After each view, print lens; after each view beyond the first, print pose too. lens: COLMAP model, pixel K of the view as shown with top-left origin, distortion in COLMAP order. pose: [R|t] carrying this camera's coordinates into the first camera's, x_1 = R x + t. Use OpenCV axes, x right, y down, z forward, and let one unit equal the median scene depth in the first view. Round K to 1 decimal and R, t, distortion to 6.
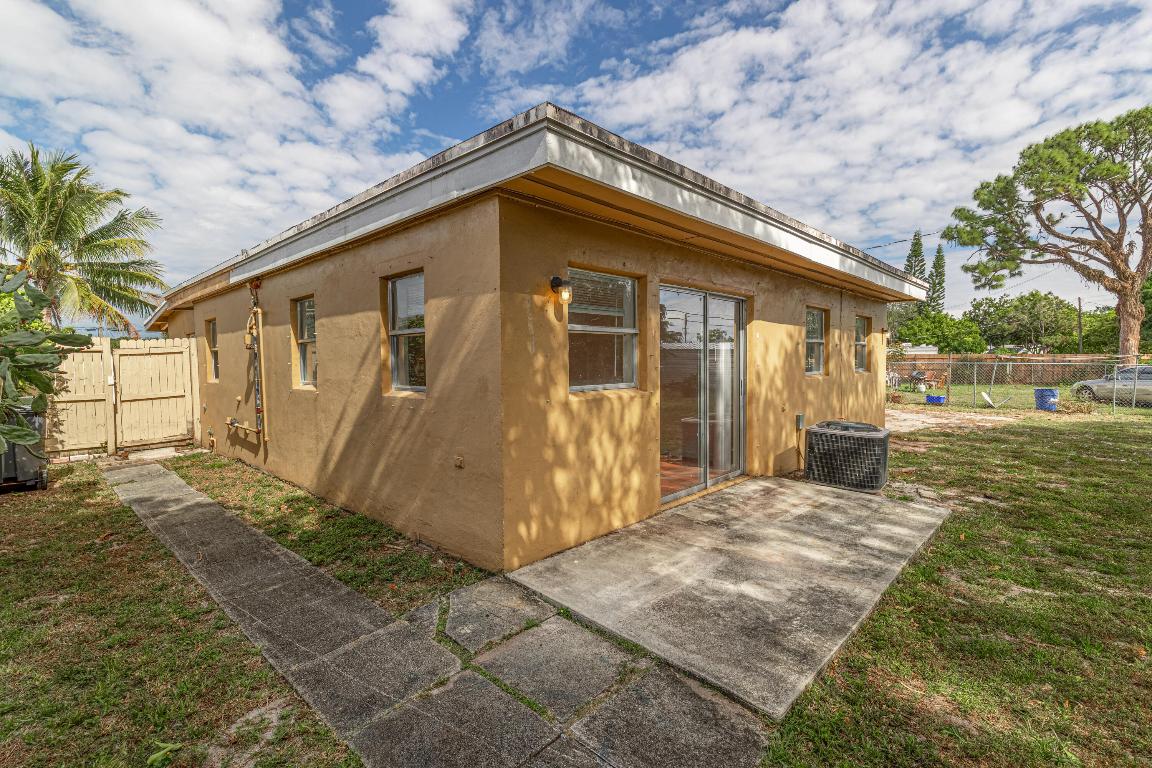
lens RADIAL K [[511.0, 0, 567.3], [0, 511.0, 386.5], [0, 0, 1]] dist [-0.013158, 0.000222]
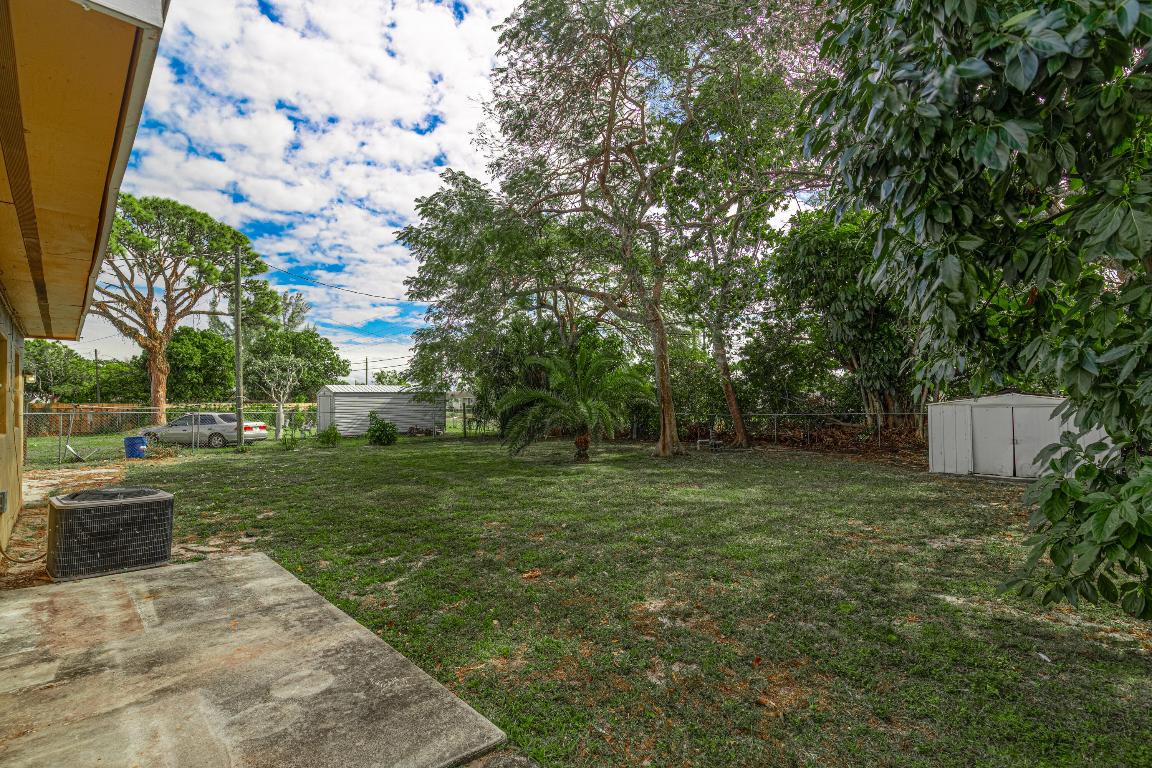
lens RADIAL K [[511.0, 0, 567.3], [0, 511.0, 386.5], [0, 0, 1]] dist [-0.013158, 0.000222]
pose [[0.034154, 0.036046, 0.998766, -0.278860], [0.061110, 0.997404, -0.038086, -0.018664], [-0.997547, 0.062335, 0.031863, 0.315125]]
